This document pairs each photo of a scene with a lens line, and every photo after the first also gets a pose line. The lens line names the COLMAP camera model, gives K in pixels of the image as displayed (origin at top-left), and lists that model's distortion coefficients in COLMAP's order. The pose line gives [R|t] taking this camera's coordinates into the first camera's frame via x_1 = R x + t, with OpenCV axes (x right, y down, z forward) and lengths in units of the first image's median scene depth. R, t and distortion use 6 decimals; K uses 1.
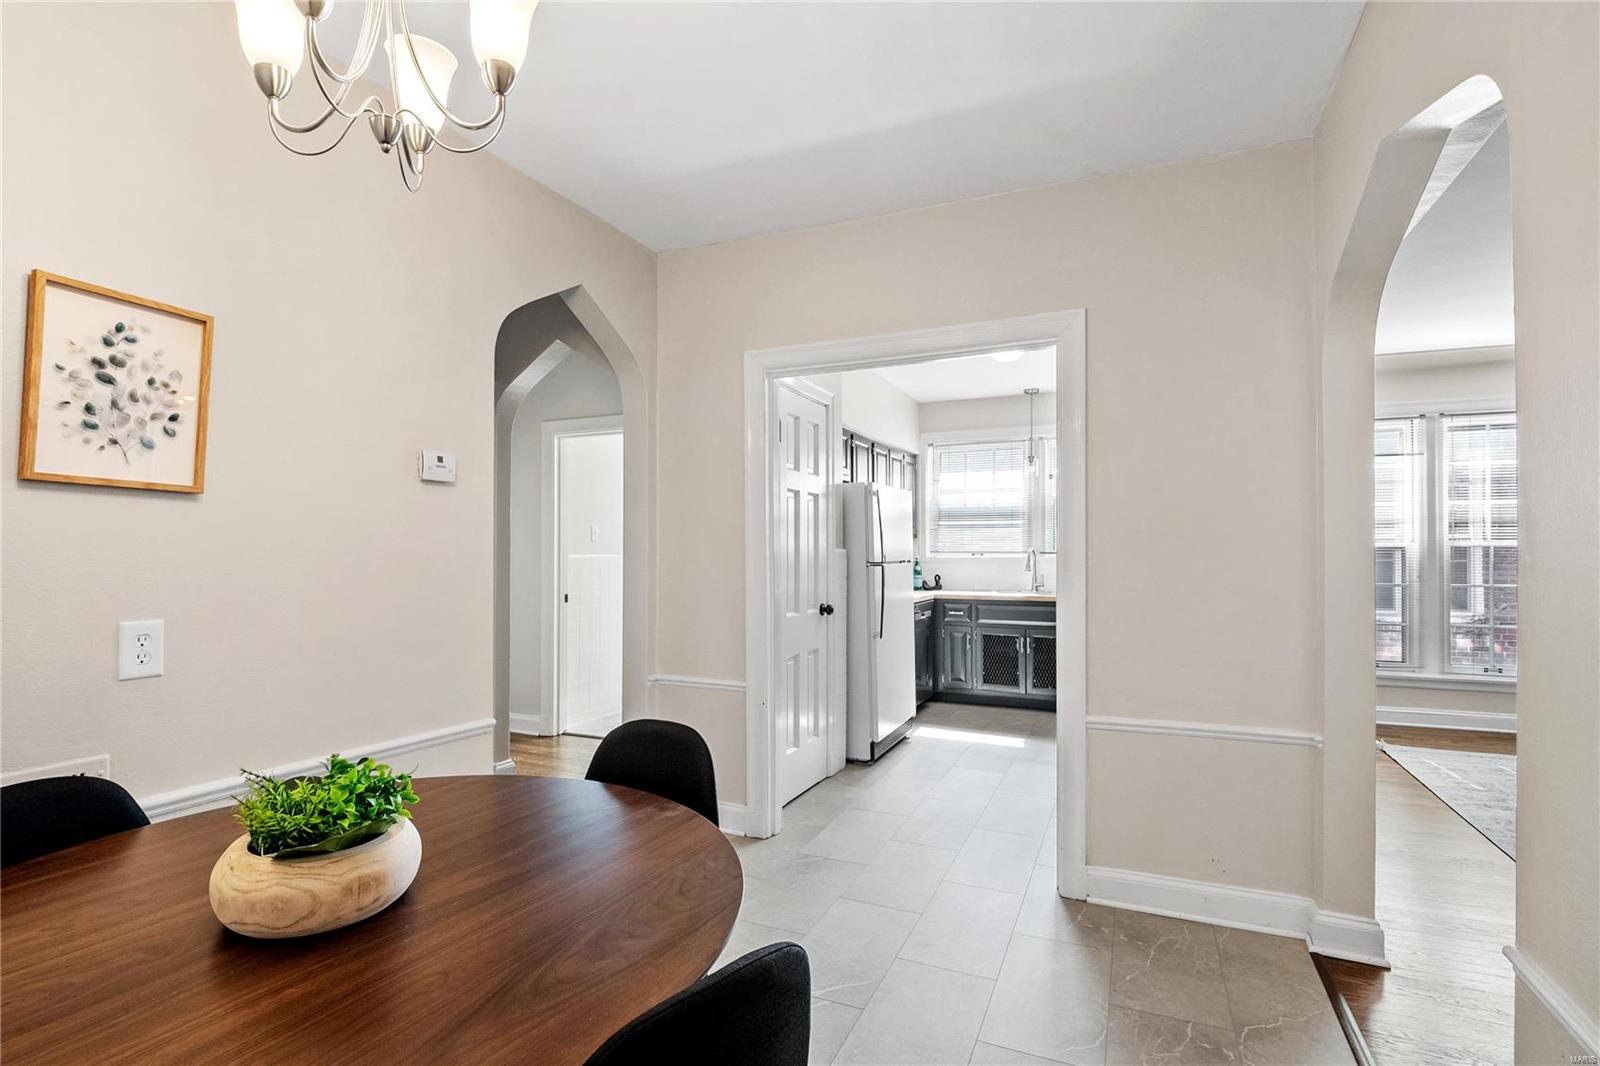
lens RADIAL K [[736.8, 0, 803.4], [0, 736.8, 542.0], [0, 0, 1]] dist [-0.000196, -0.007703]
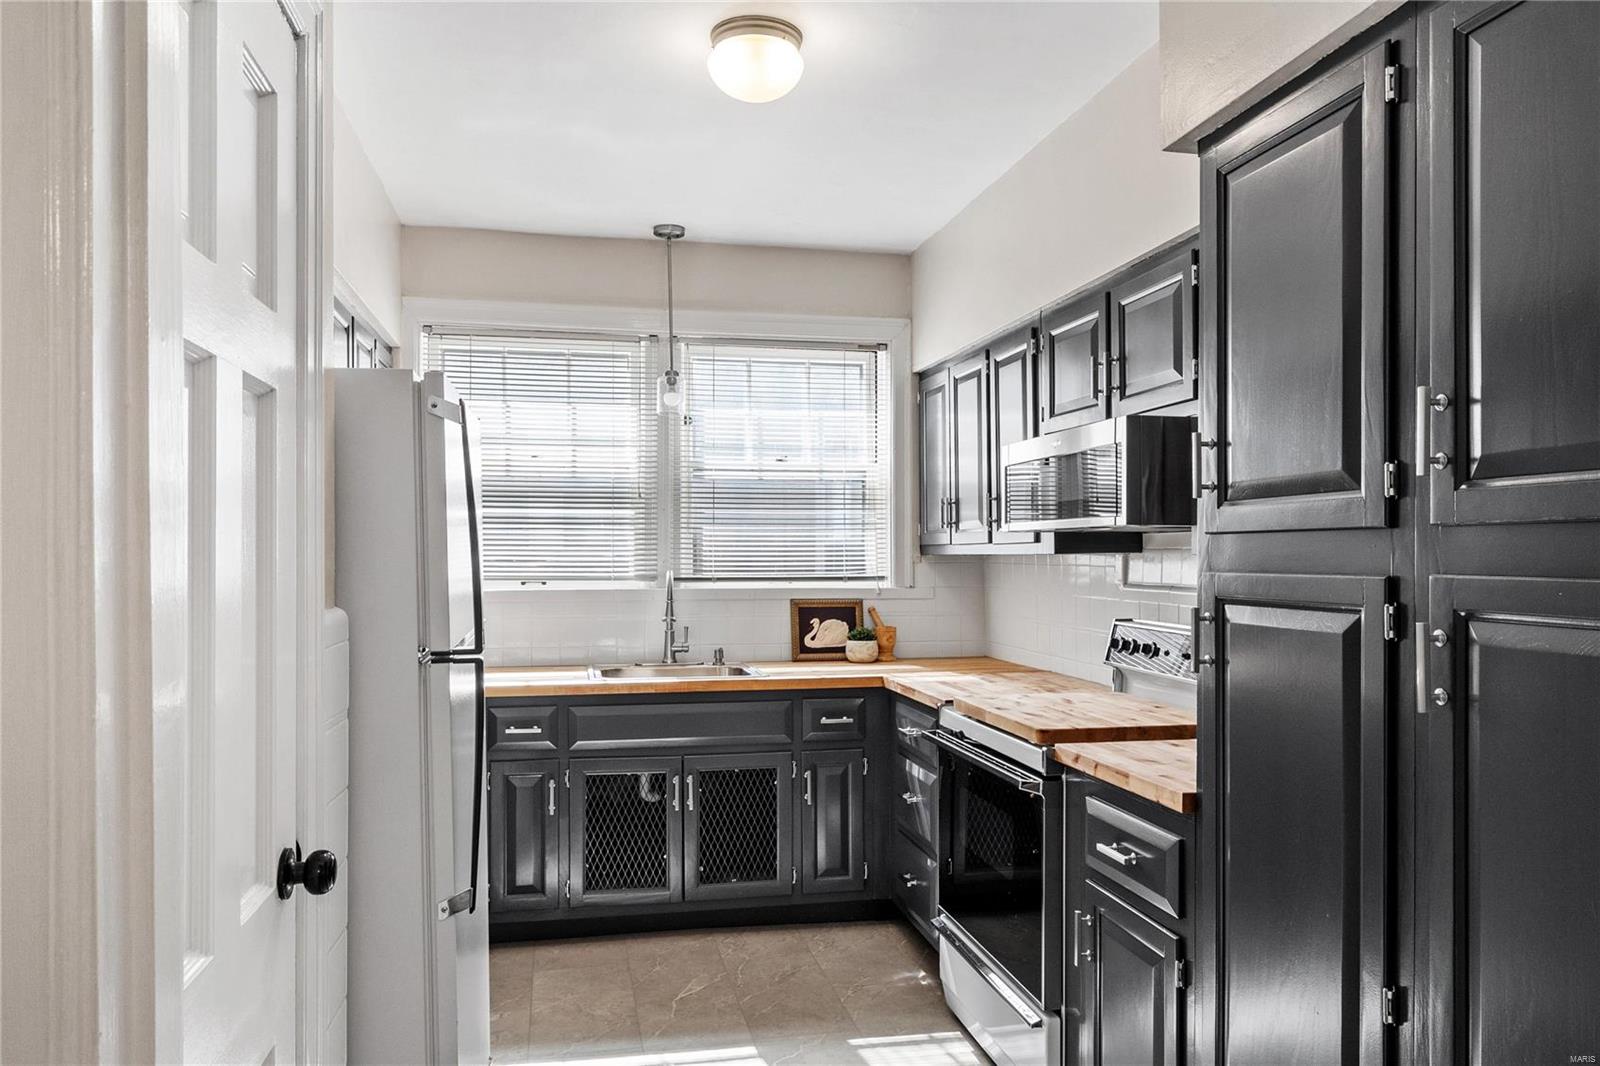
lens RADIAL K [[1111.3, 0, 800.0], [0, 1111.3, 533.0], [0, 0, 1]] dist [0.000746, 0.000286]
pose [[0.809712, 0.006688, 0.586789, -0.034294], [-0.003717, 0.999973, -0.006269, -0.011405], [-0.586815, 0.002896, 0.809716, 0.402088]]
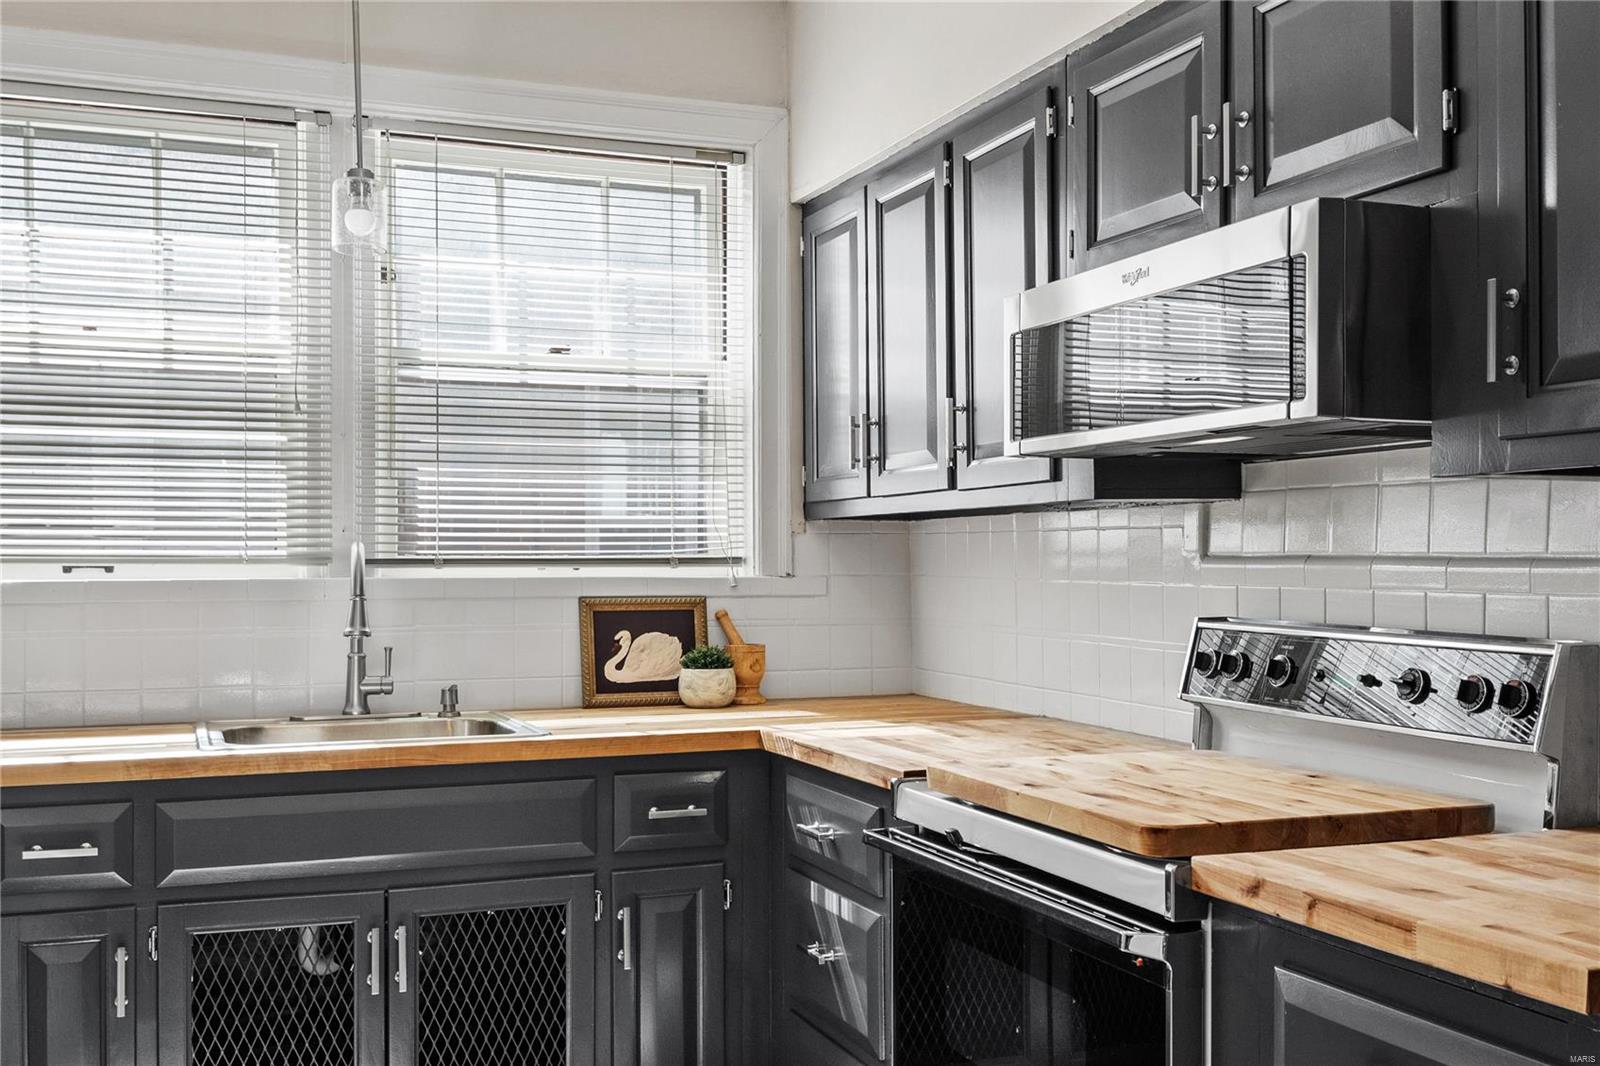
lens RADIAL K [[1615.0, 0, 802.8], [0, 1615.0, 543.3], [0, 0, 1]] dist [0.082403, -0.171849]
pose [[0.701144, 0.001177, 0.713019, 0.025728], [-0.004278, 0.999988, 0.002555, 0.006958], [-0.713007, -0.004842, 0.701140, 0.528020]]
